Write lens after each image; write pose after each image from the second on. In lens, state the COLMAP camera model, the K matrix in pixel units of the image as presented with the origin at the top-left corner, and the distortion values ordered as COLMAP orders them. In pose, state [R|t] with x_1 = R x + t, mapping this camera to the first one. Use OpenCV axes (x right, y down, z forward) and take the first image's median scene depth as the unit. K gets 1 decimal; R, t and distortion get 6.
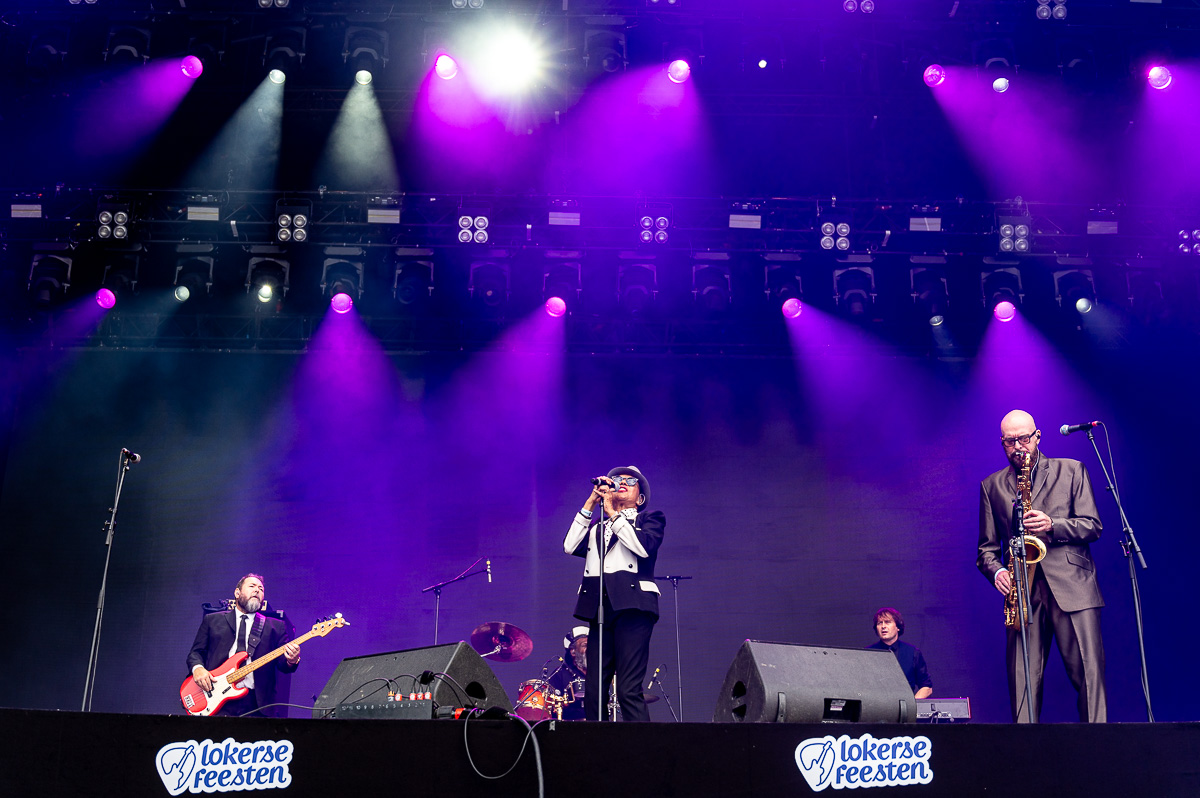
lens RADIAL K [[1482.4, 0, 581.0], [0, 1482.4, 401.2], [0, 0, 1]] dist [-0.080571, -0.025022]
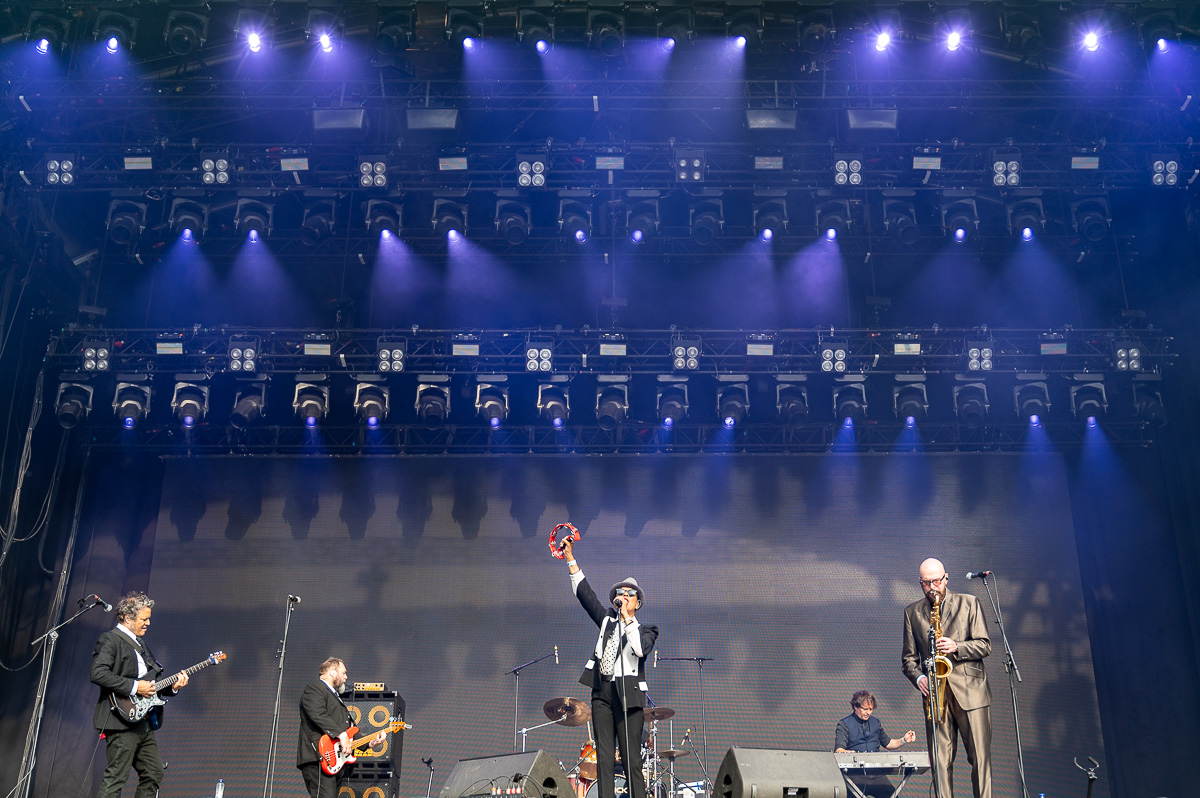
lens RADIAL K [[1332.9, 0, 646.5], [0, 1332.9, 428.7], [0, 0, 1]] dist [-0.013047, -0.025106]
pose [[0.999849, -0.015099, 0.008610, 0.006059], [0.015195, 0.999821, -0.011245, -0.044999], [-0.008439, 0.011374, 0.999900, -0.107040]]
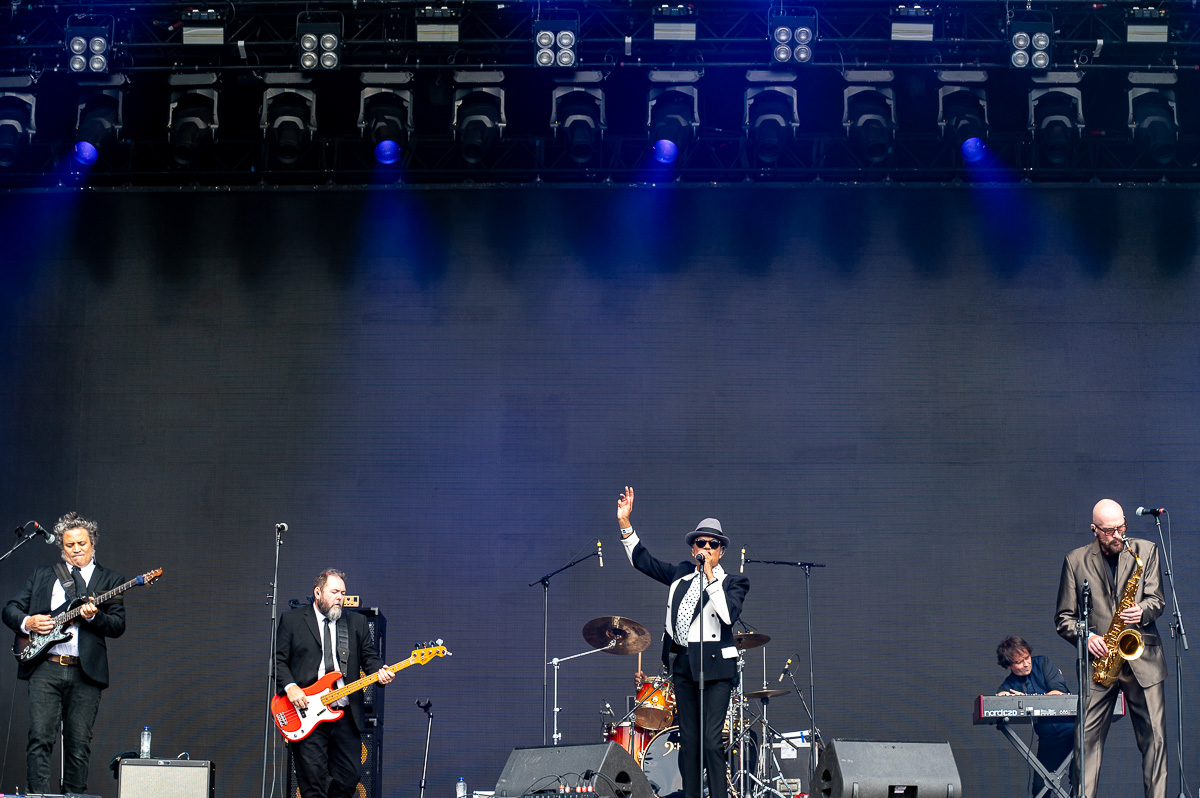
lens RADIAL K [[2717.3, 0, 600.0], [0, 2717.3, 399.0], [0, 0, 1]] dist [-0.323095, -0.044371]
pose [[0.999197, -0.012563, -0.038036, 0.000755], [0.018492, 0.986975, 0.159809, -0.159812], [0.035533, -0.160384, 0.986415, -0.401076]]
